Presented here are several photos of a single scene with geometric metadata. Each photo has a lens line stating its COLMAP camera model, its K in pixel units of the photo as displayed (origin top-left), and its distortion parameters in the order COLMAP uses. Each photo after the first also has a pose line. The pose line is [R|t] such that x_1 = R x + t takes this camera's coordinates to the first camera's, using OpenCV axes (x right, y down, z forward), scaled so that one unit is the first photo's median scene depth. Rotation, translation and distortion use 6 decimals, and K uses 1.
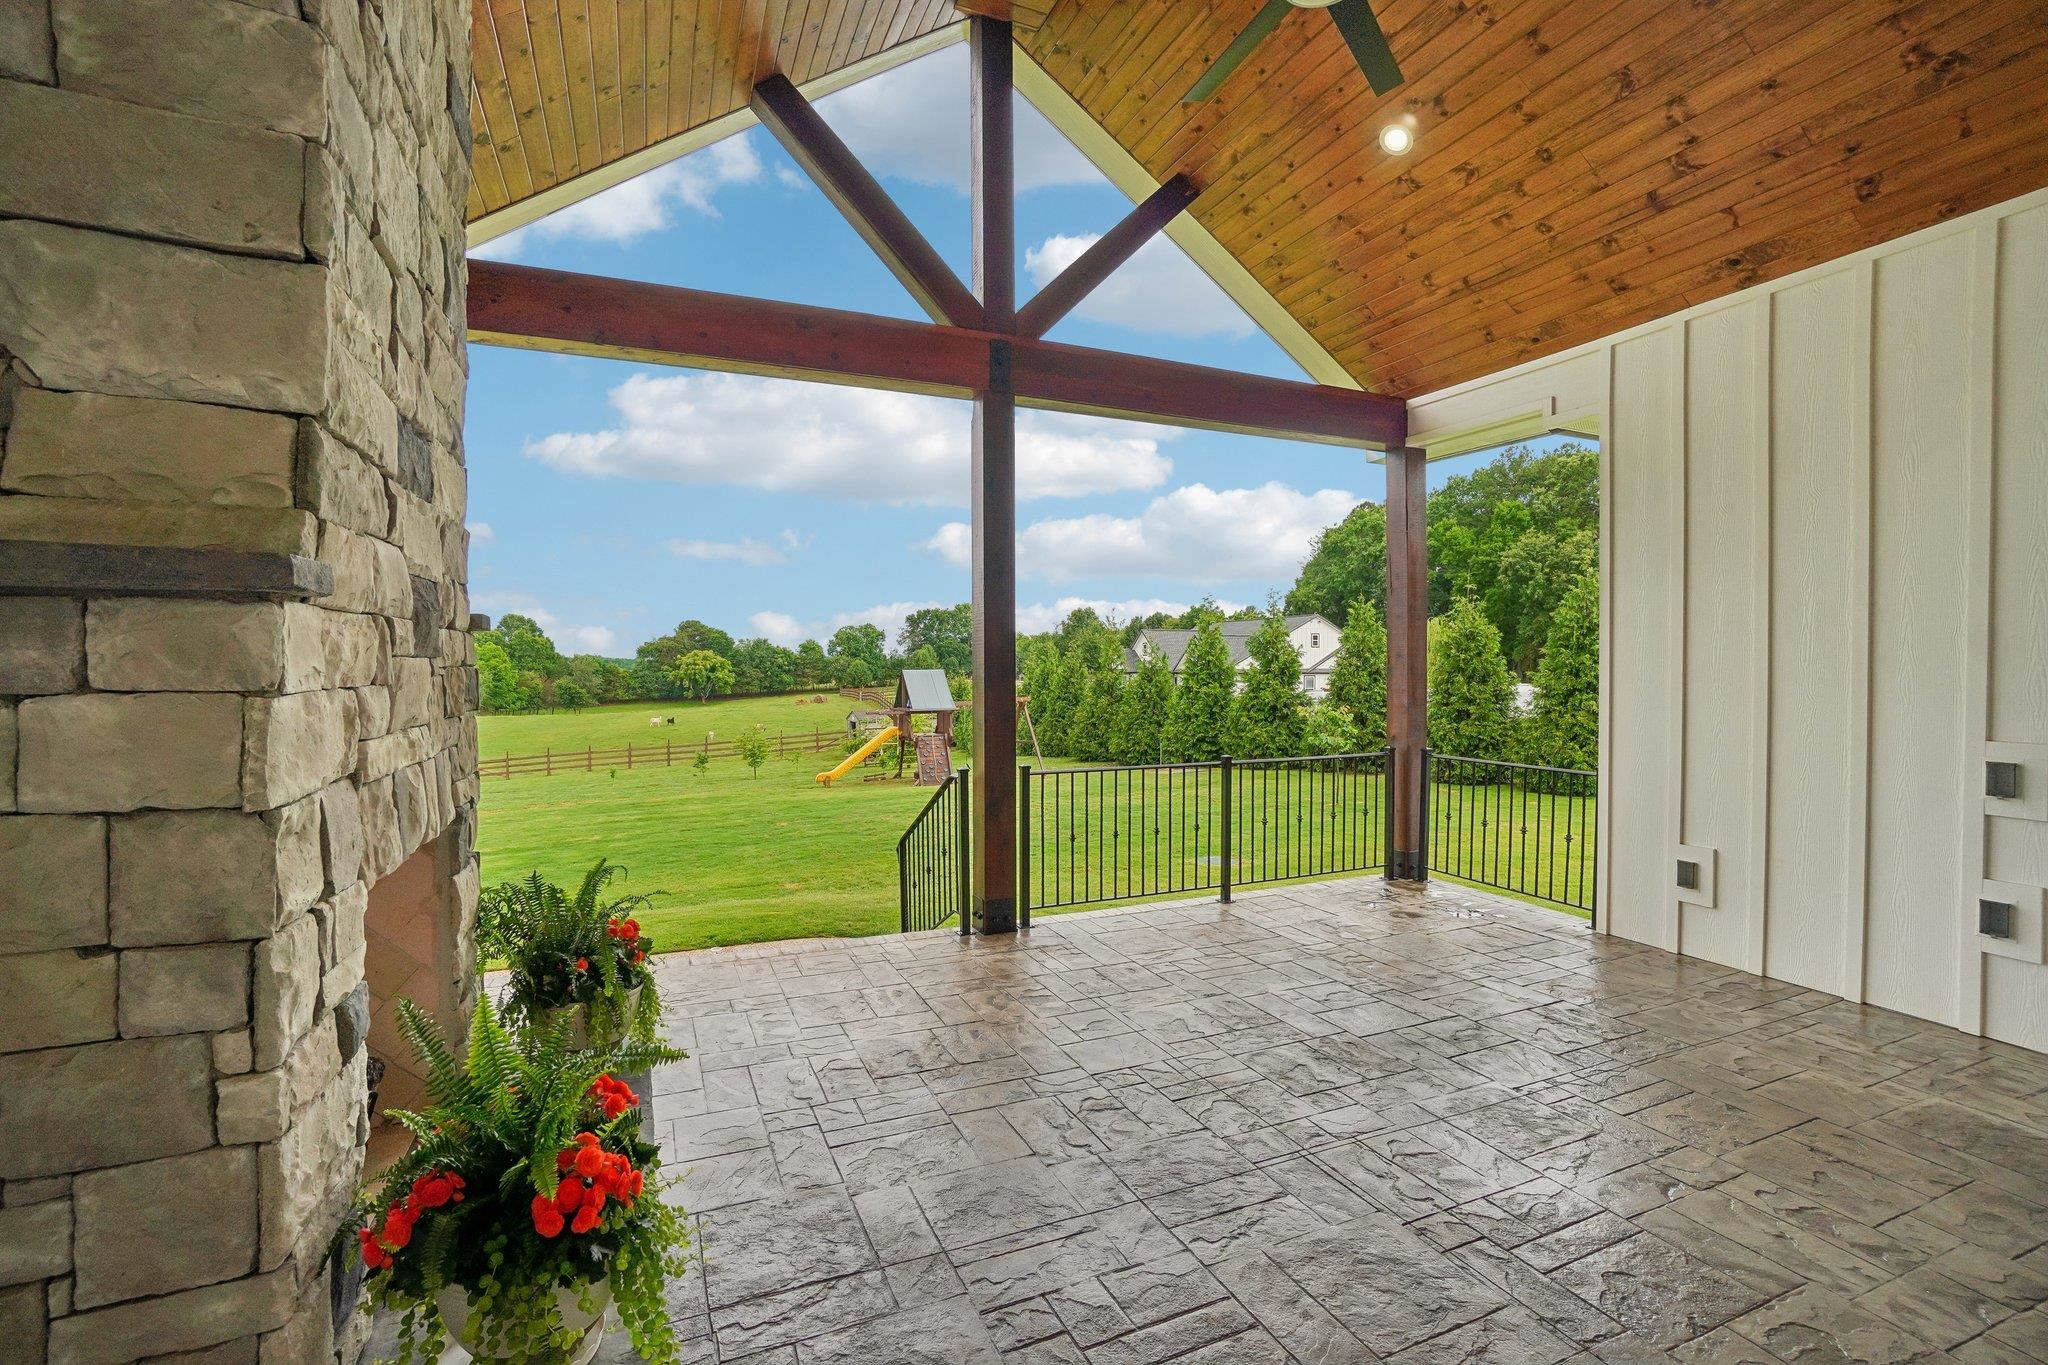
lens RADIAL K [[894.7, 0, 1024.0], [0, 894.7, 682.5], [0, 0, 1]] dist [-0.031496, 0.000484]
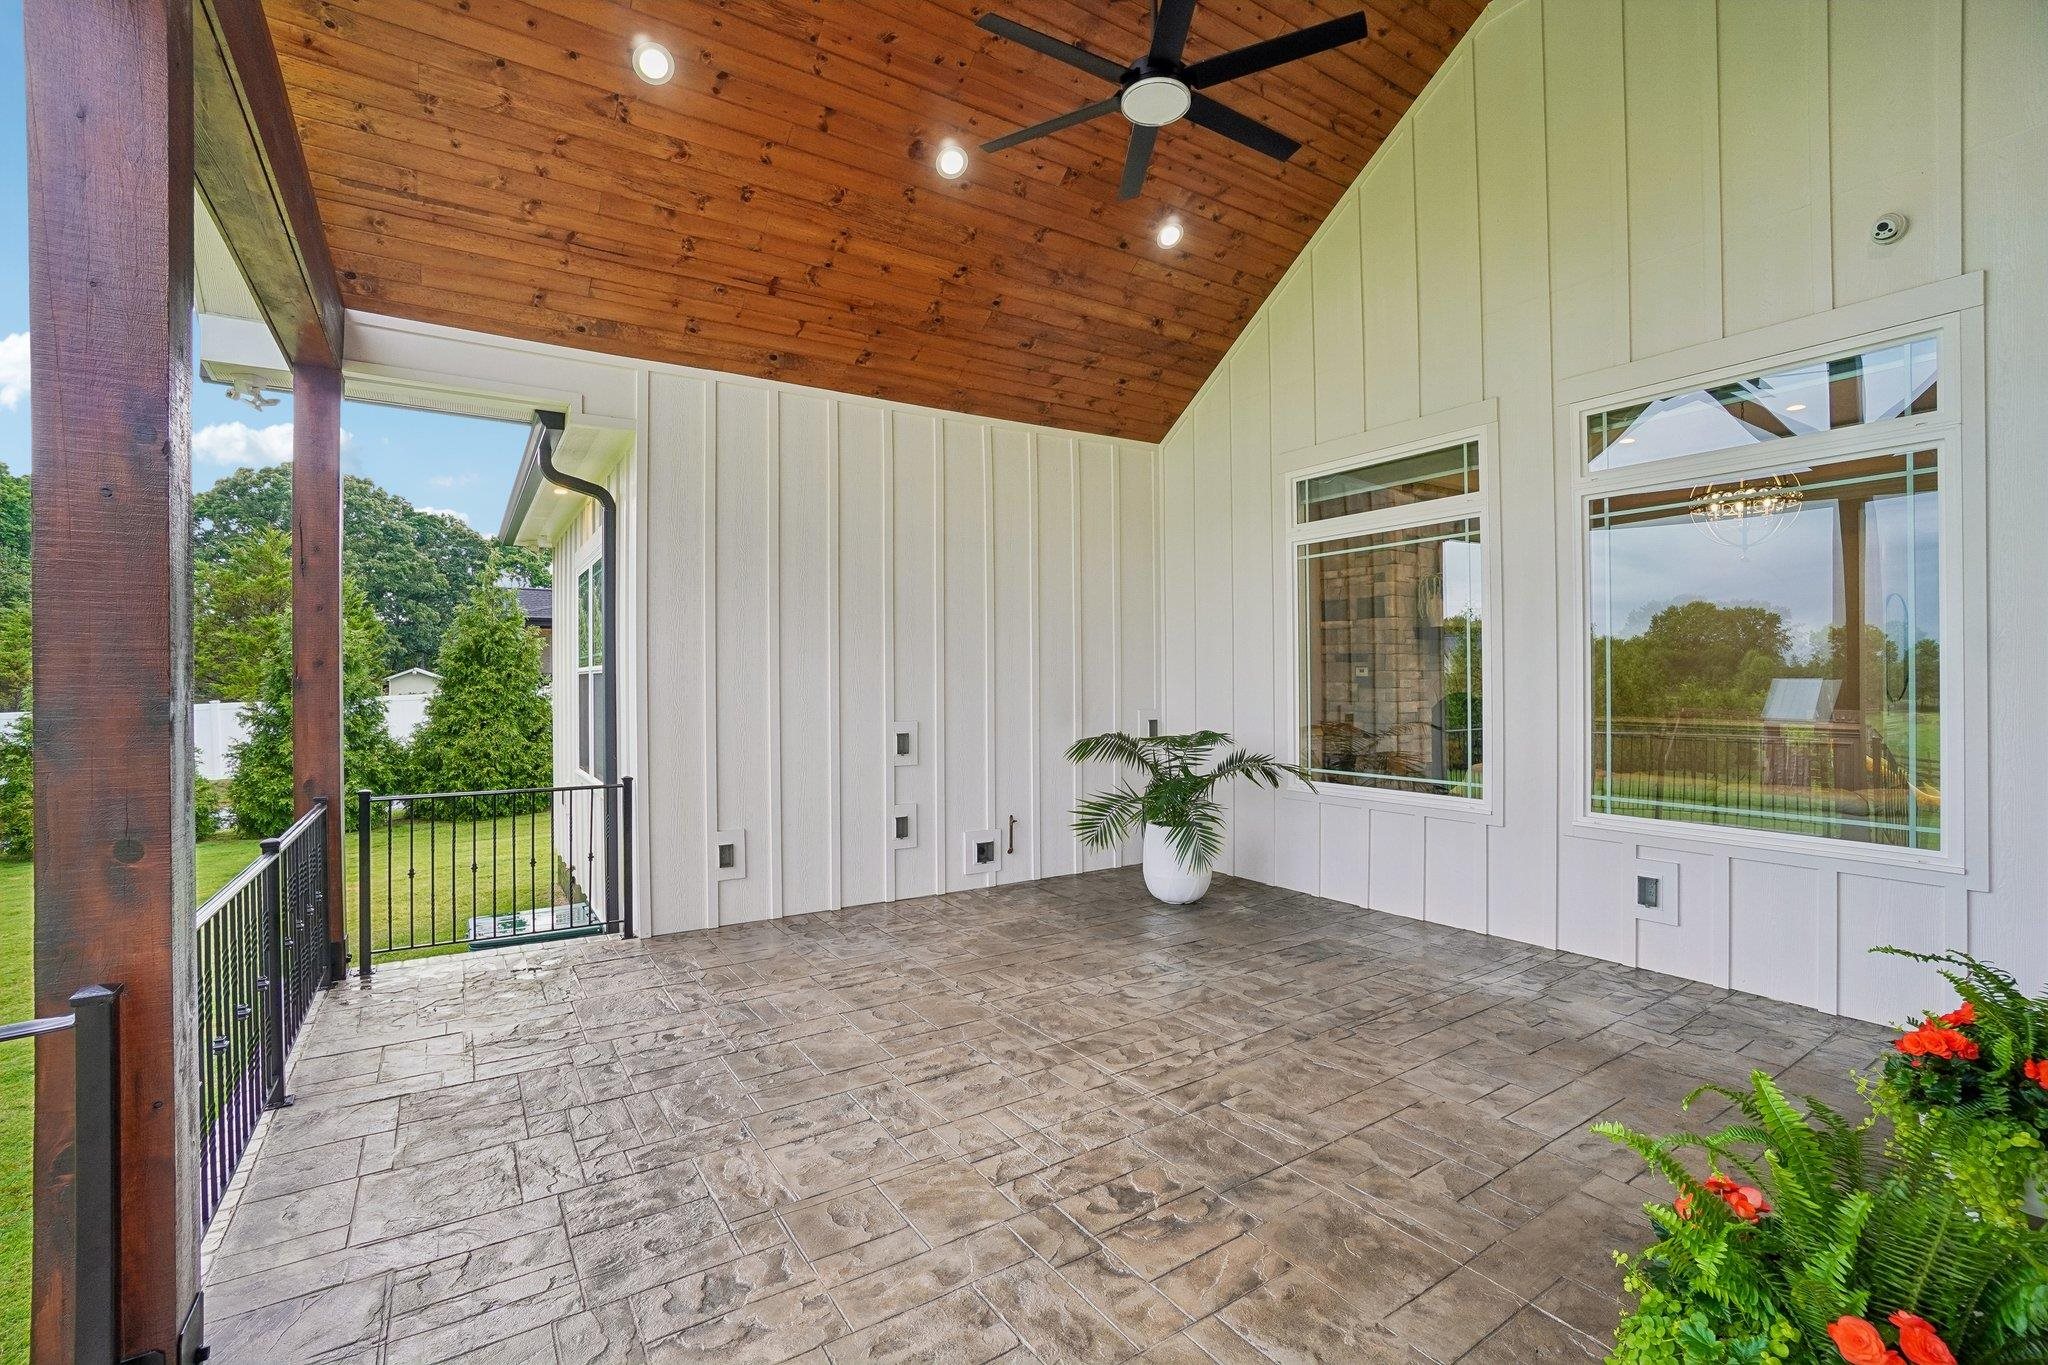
lens RADIAL K [[894.7, 0, 1024.0], [0, 894.7, 682.5], [0, 0, 1]] dist [-0.031496, 0.000484]
pose [[-0.159836, -0.003553, 0.987137, -0.523488], [0.023535, 0.999696, 0.007409, -0.012413], [-0.986863, 0.024417, -0.159704, 0.866585]]
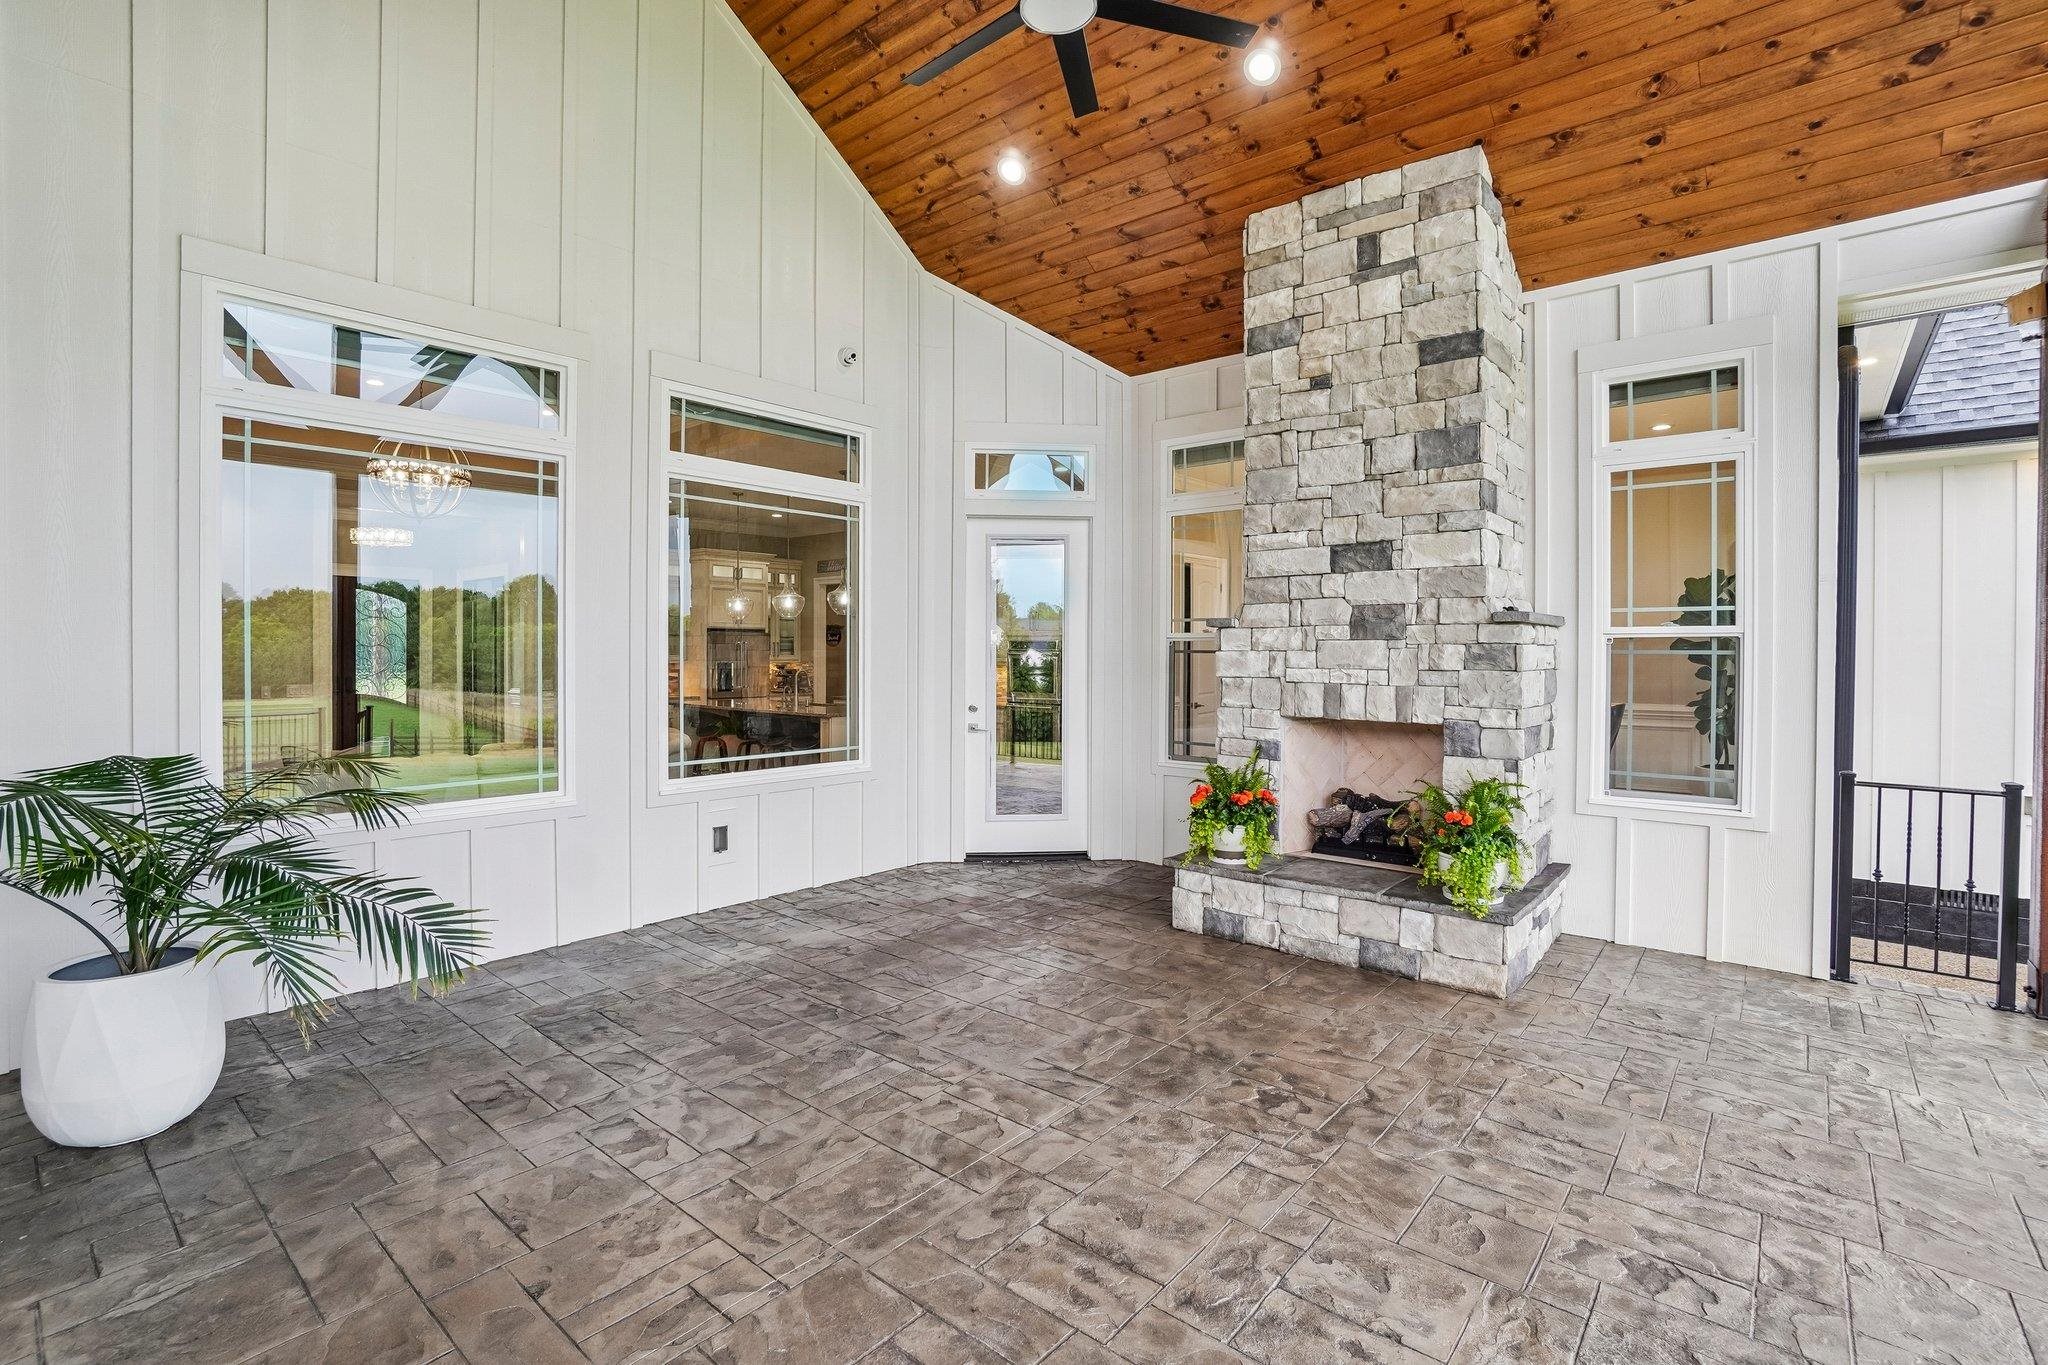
lens RADIAL K [[958.8, 0, 991.1], [0, 958.8, 618.7], [0, 0, 1]] dist [-0.051738, 0.014460]
pose [[-0.905641, -0.022374, -0.423455, 0.583413], [-0.013672, 0.999629, -0.023577, -0.011449], [0.423825, -0.015563, -0.905610, 1.291440]]
